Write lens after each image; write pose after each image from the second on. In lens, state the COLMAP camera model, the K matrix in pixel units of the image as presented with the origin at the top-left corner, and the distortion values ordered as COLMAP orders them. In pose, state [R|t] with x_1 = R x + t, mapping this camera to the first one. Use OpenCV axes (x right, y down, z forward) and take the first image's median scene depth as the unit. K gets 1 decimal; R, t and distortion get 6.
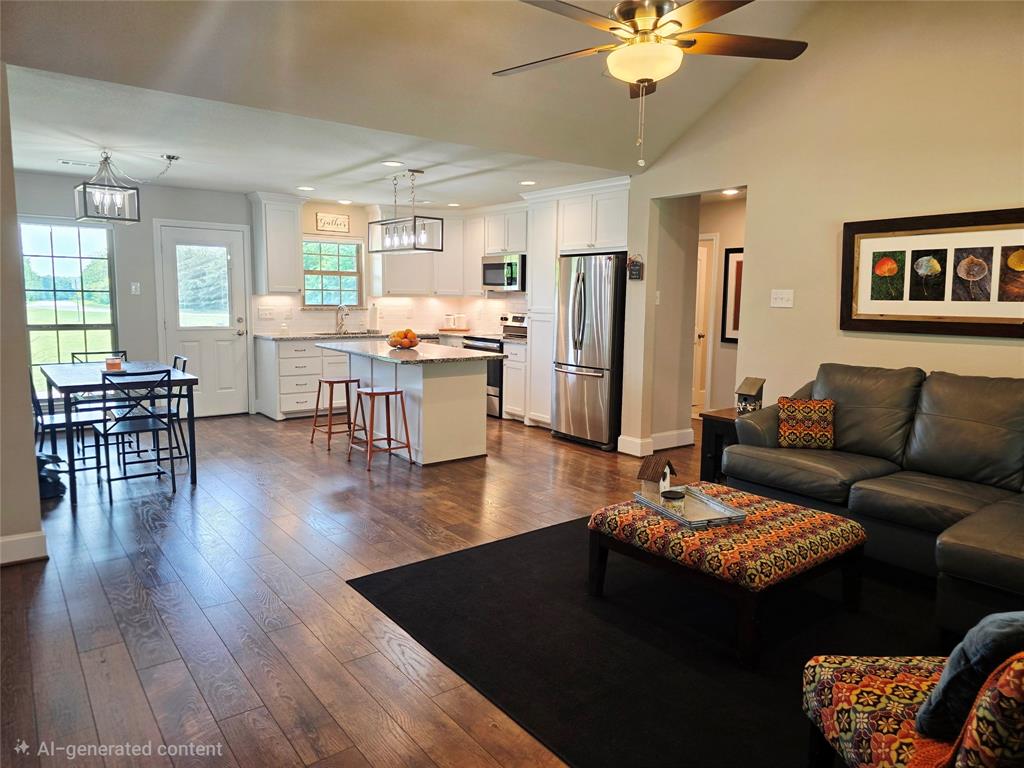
lens RADIAL K [[684.6, 0, 519.3], [0, 684.6, 371.4], [0, 0, 1]] dist [0.062086, -0.057504]
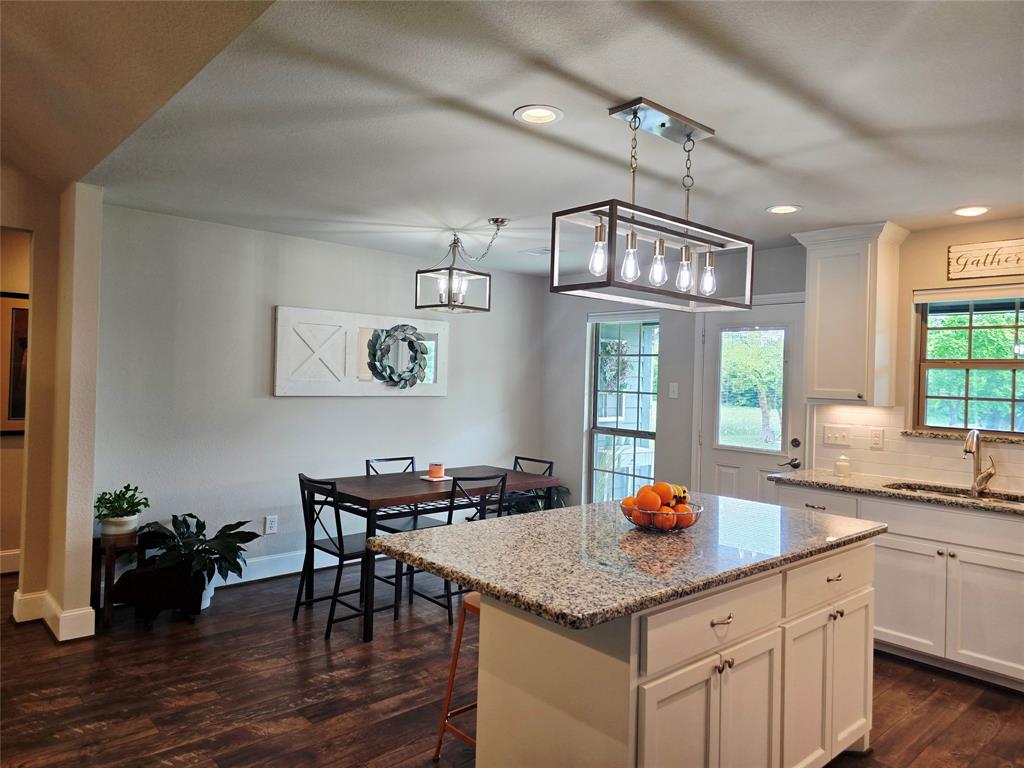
lens RADIAL K [[684.6, 0, 519.3], [0, 684.6, 371.4], [0, 0, 1]] dist [0.062086, -0.057504]
pose [[0.091642, -0.024690, -0.995486, 0.215006], [-0.141238, 0.989264, -0.037538, -0.088860], [0.985725, 0.144041, 0.087171, 0.771842]]
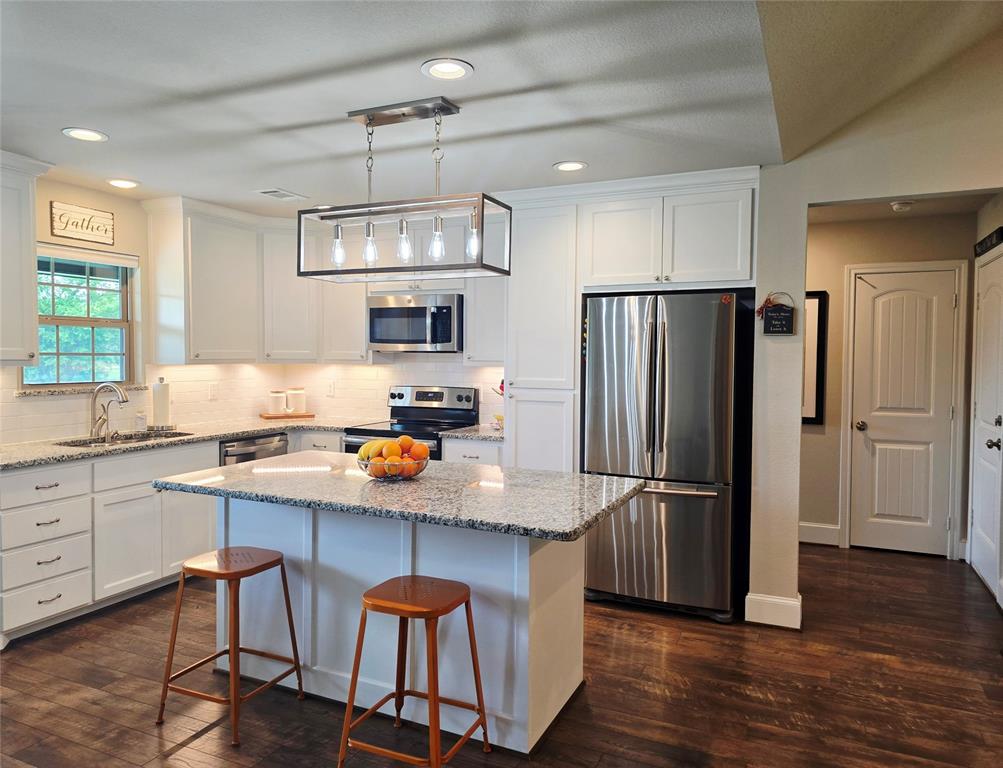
lens RADIAL K [[706.3, 0, 484.9], [0, 706.3, 373.3], [0, 0, 1]] dist [0.011521, 0.000732]
pose [[0.890043, -0.023773, 0.455257, -0.295305], [0.059022, 0.996243, -0.063368, -0.063622], [-0.452040, 0.083271, 0.888102, 0.480636]]
